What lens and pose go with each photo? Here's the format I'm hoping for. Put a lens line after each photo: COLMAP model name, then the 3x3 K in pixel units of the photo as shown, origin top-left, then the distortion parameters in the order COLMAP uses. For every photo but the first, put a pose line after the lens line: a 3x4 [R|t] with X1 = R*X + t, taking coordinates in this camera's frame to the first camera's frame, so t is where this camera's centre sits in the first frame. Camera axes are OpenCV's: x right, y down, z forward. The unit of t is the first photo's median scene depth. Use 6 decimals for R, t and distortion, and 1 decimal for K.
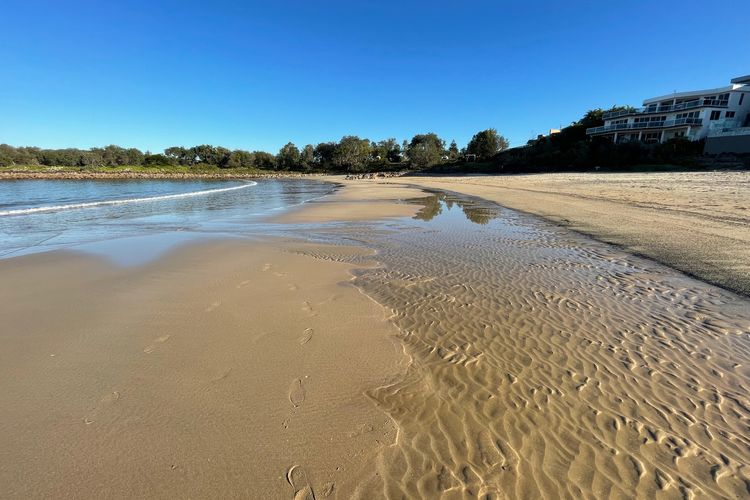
lens RADIAL K [[303.3, 0, 375.2], [0, 303.3, 240.7], [0, 0, 1]] dist [-0.008249, 0.000108]
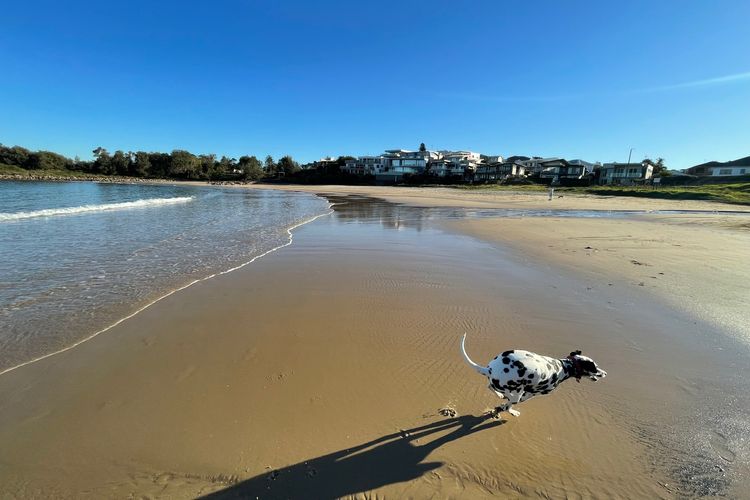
lens RADIAL K [[303.3, 0, 375.2], [0, 303.3, 240.7], [0, 0, 1]] dist [-0.008249, 0.000108]
pose [[0.740859, -0.093962, 0.665056, -0.372875], [0.109870, 0.993783, 0.018013, 0.098577], [-0.662613, 0.059725, 0.746577, -0.470008]]
